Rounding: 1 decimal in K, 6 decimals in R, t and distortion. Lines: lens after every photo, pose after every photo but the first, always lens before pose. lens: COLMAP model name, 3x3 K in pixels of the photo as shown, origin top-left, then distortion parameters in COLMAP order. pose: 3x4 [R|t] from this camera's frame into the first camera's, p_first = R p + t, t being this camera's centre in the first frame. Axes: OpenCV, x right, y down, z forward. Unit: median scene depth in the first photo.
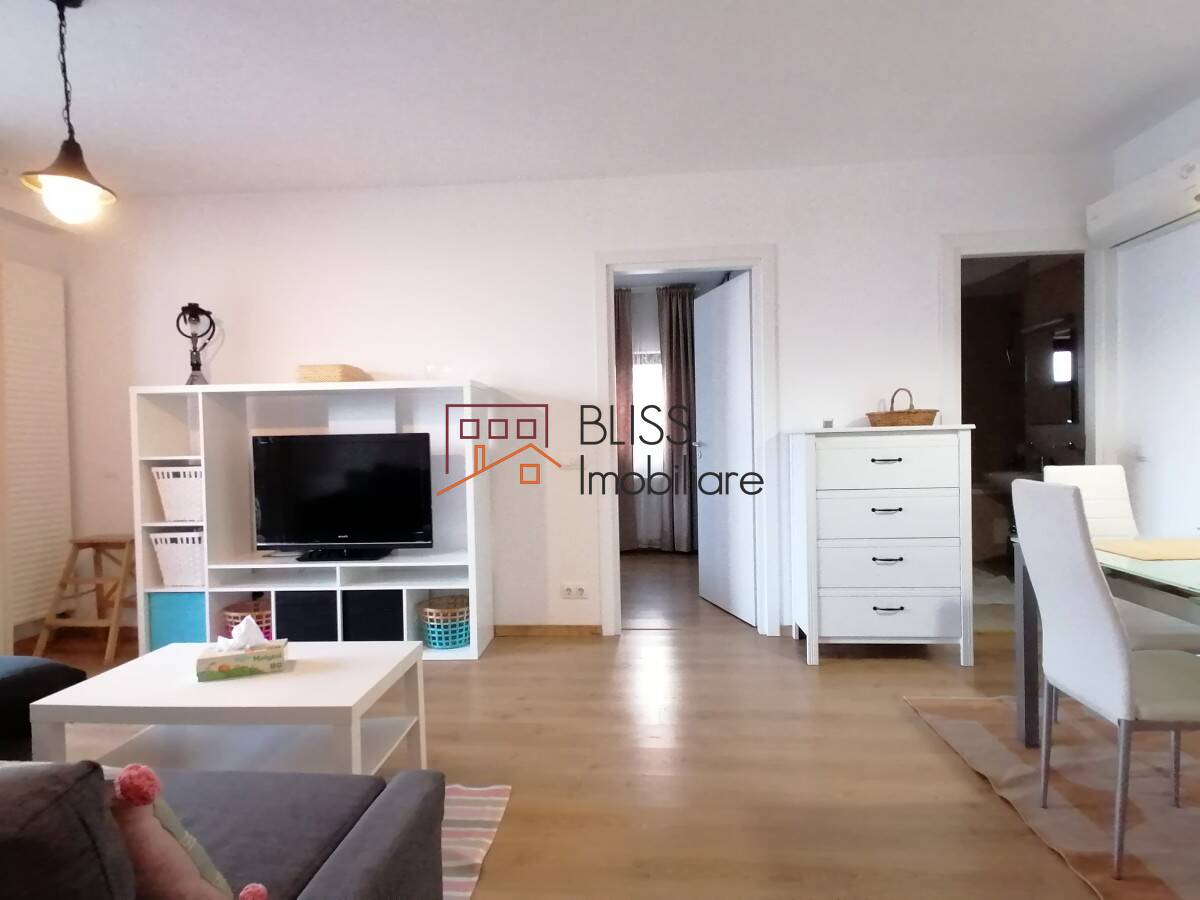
lens RADIAL K [[651.9, 0, 599.8], [0, 651.9, 449.3], [0, 0, 1]] dist [0.004825, 0.000164]
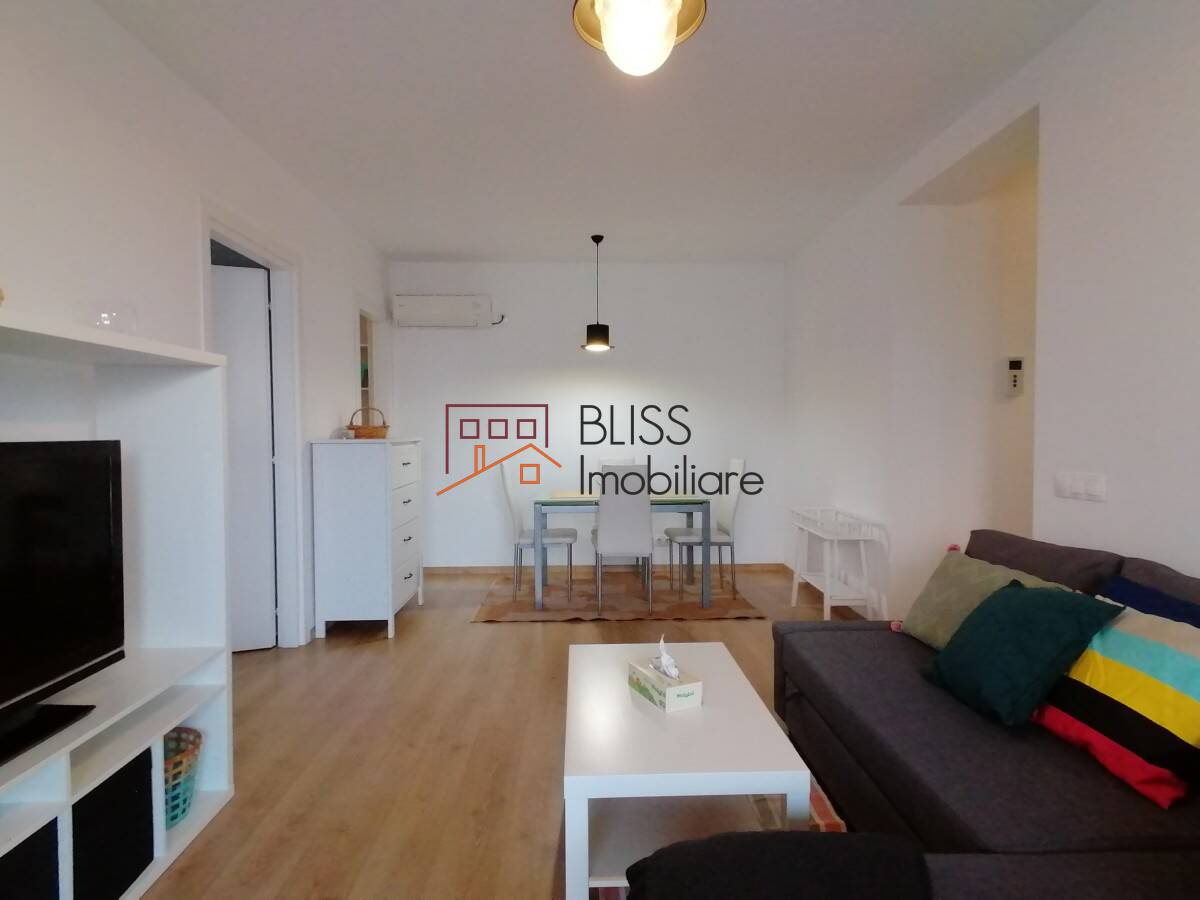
lens RADIAL K [[663.6, 0, 595.9], [0, 663.6, 452.1], [0, 0, 1]] dist [0.020416, -0.000762]
pose [[-0.109754, -0.008441, 0.993923, -0.809884], [0.022833, 0.999679, 0.011011, -0.010845], [-0.993697, 0.023903, -0.109526, 0.662017]]
